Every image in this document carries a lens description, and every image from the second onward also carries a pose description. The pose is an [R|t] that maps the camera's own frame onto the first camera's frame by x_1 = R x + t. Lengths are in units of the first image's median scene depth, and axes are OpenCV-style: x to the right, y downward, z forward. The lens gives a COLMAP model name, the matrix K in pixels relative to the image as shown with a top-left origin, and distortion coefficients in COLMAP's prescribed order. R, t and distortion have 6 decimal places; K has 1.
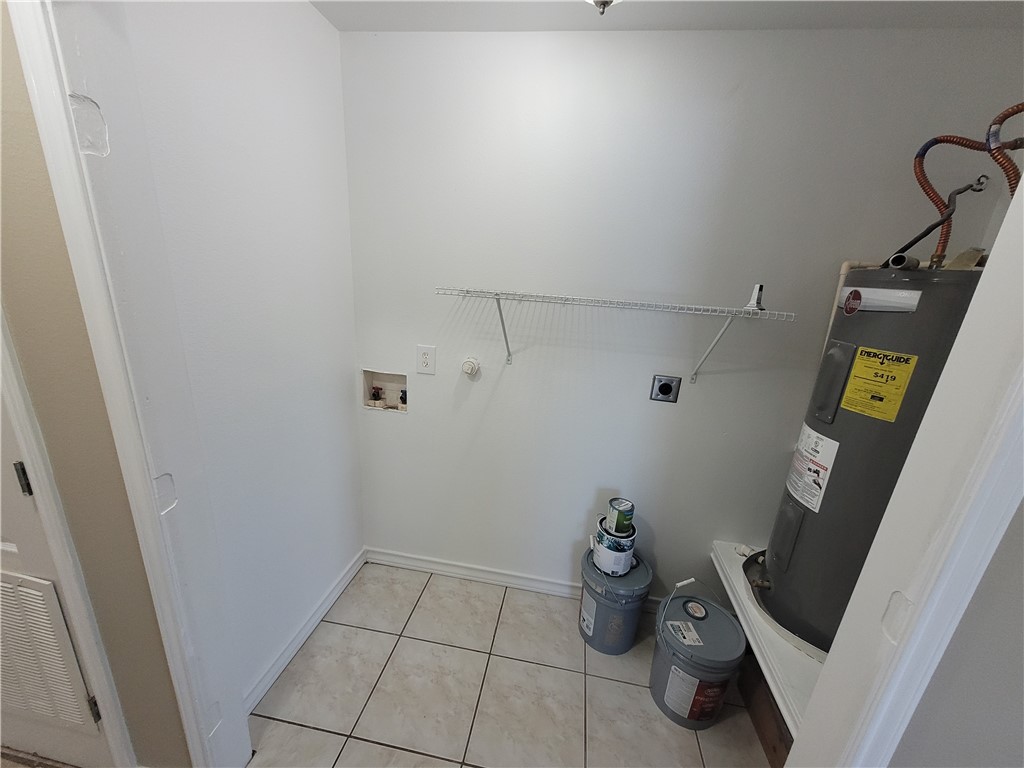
lens RADIAL K [[404.8, 0, 508.9], [0, 404.8, 390.7], [0, 0, 1]] dist [0.014503, 0.000207]
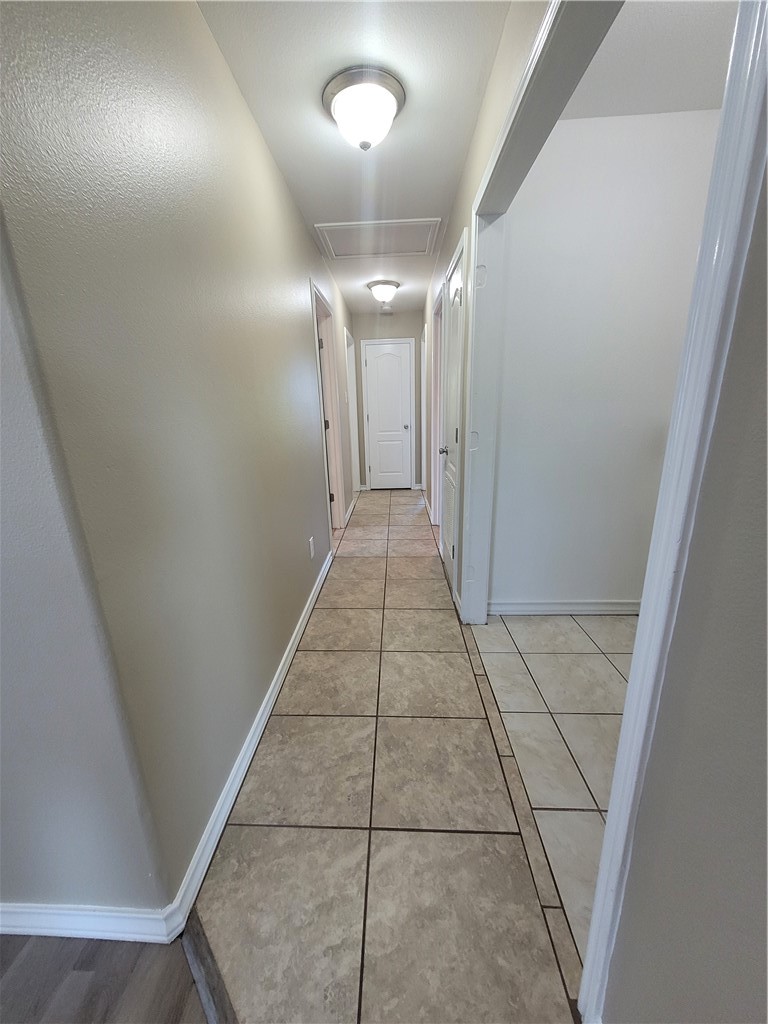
lens RADIAL K [[398.5, 0, 371.6], [0, 398.5, 515.5], [0, 0, 1]] dist [0.013805, -0.000184]
pose [[0.114993, 0.195654, -0.973908, 0.676263], [-0.255036, 0.953364, 0.161414, 0.226858], [0.960069, 0.229820, 0.159529, 0.123205]]
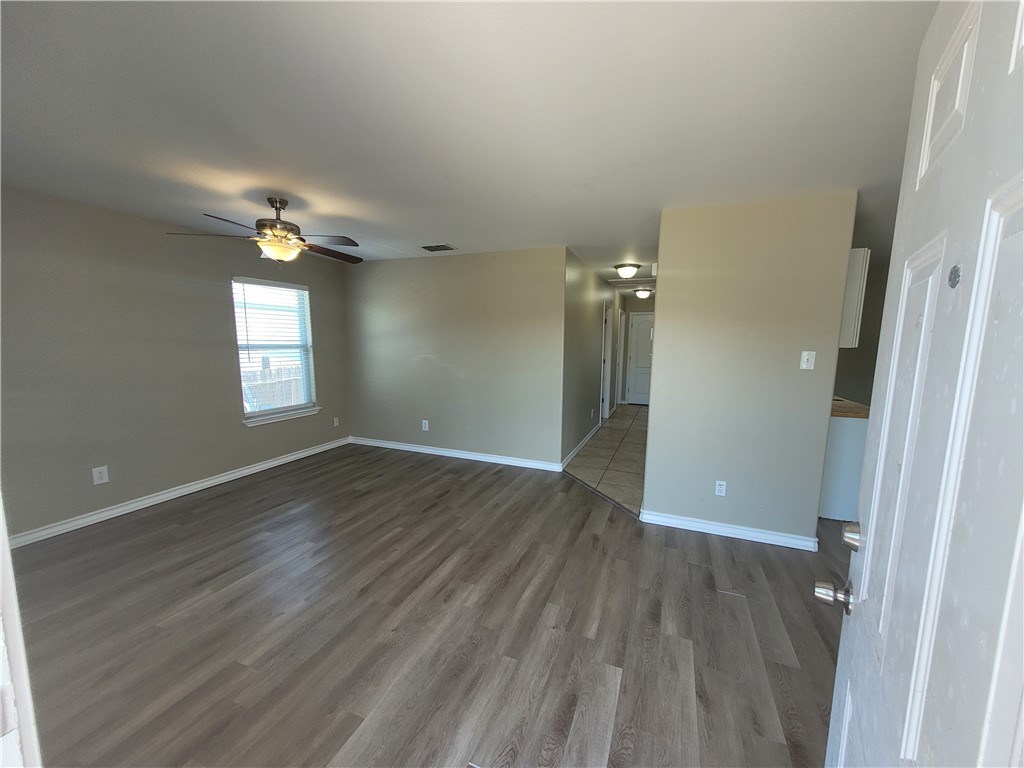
lens RADIAL K [[404.8, 0, 508.9], [0, 404.8, 390.7], [0, 0, 1]] dist [0.014503, 0.000207]
pose [[-0.212146, 0.052276, -0.975839, 2.879850], [-0.316009, 0.941248, 0.119123, 0.264321], [0.924734, 0.333645, -0.183163, 0.075782]]
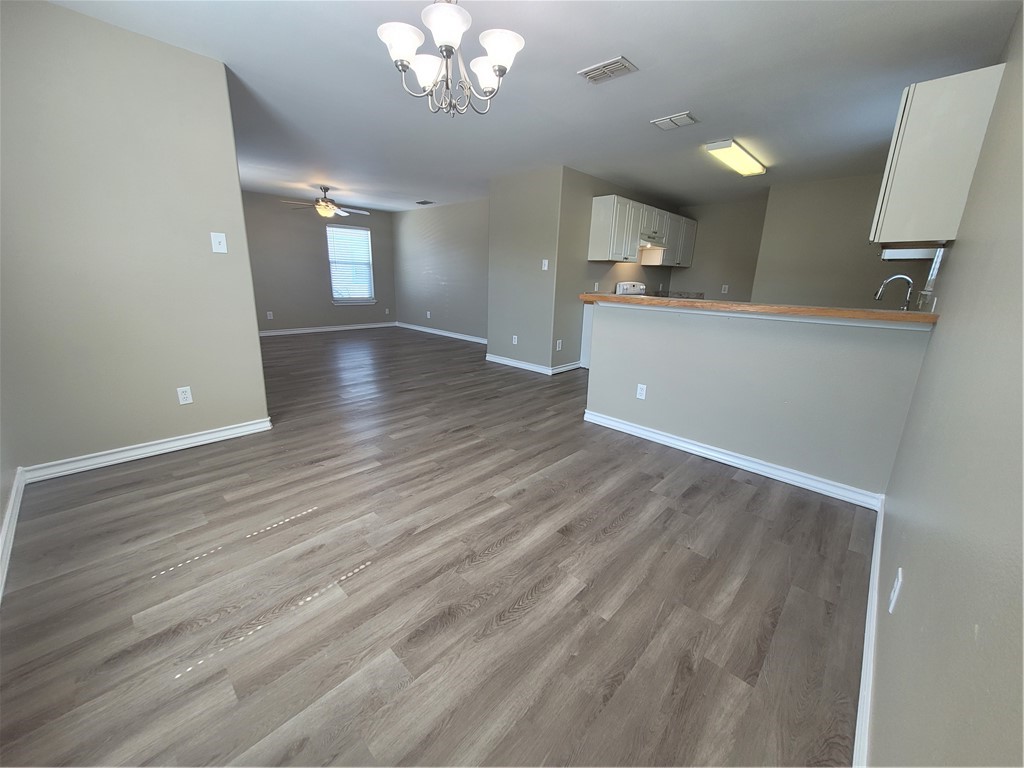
lens RADIAL K [[398.0, 0, 508.0], [0, 398.0, 374.9], [0, 0, 1]] dist [0.014594, -0.000143]
pose [[-0.558542, 0.117487, -0.821114, 3.612972], [-0.310382, 0.888399, 0.338244, -0.212662], [0.769216, 0.443783, -0.459743, 2.277277]]
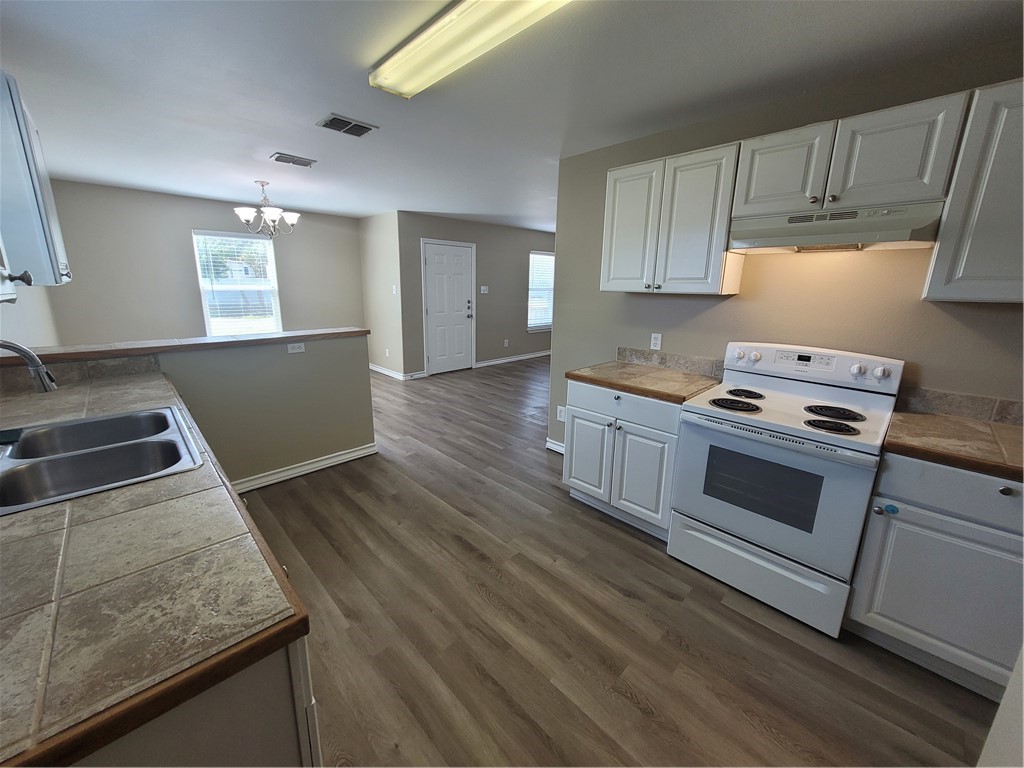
lens RADIAL K [[398.0, 0, 508.0], [0, 398.0, 374.9], [0, 0, 1]] dist [0.014594, -0.000143]
pose [[-0.803400, -0.212126, 0.556372, 0.011962], [0.109486, 0.865831, 0.488211, -0.732106], [-0.585287, 0.453144, -0.672384, 2.556265]]
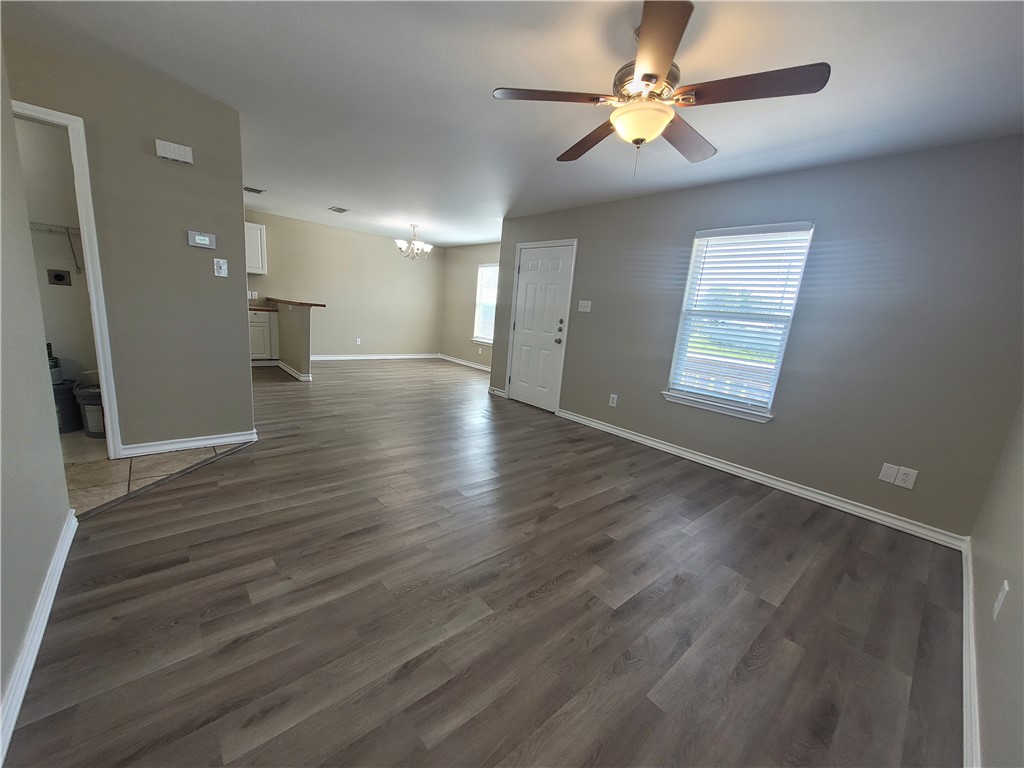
lens RADIAL K [[404.8, 0, 508.9], [0, 404.8, 390.7], [0, 0, 1]] dist [0.014503, 0.000207]
pose [[0.628941, -0.169167, 0.758826, 0.155851], [0.190330, 0.979843, 0.060686, 0.764083], [-0.753796, 0.106259, 0.648460, -1.740129]]
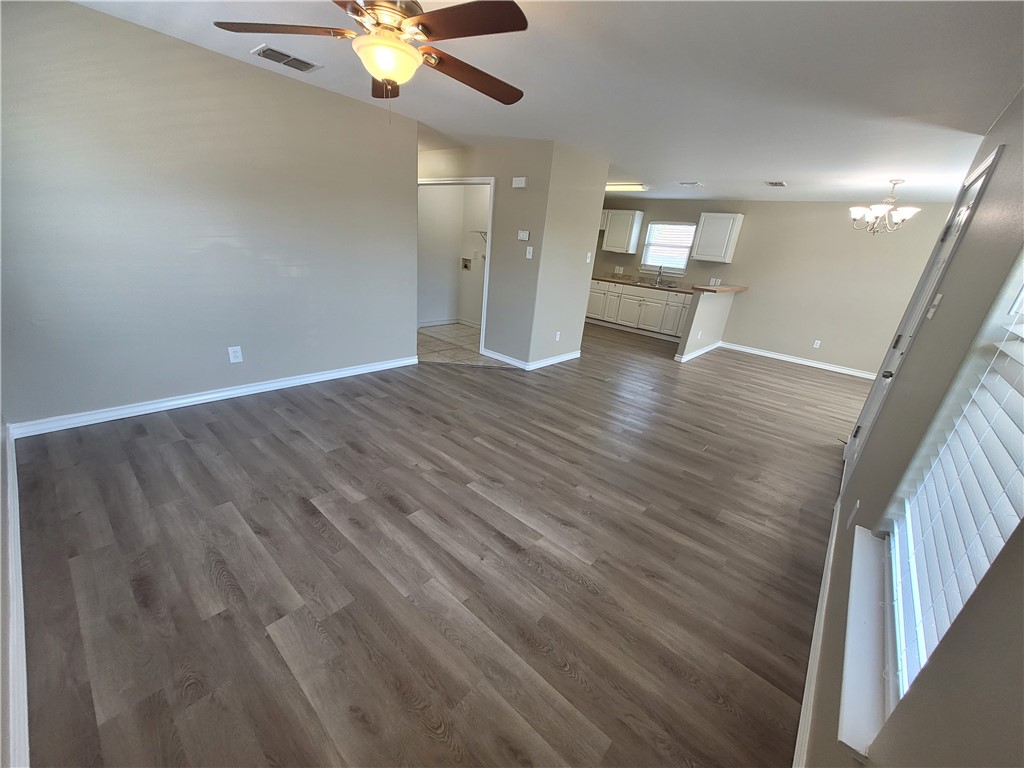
lens RADIAL K [[398.5, 0, 519.4], [0, 398.5, 391.2], [0, 0, 1]] dist [0.013805, -0.000184]
pose [[0.854310, 0.192358, -0.482859, 2.232203], [-0.185288, 0.980672, 0.062848, 0.867740], [0.485616, 0.035776, 0.873440, -2.046779]]
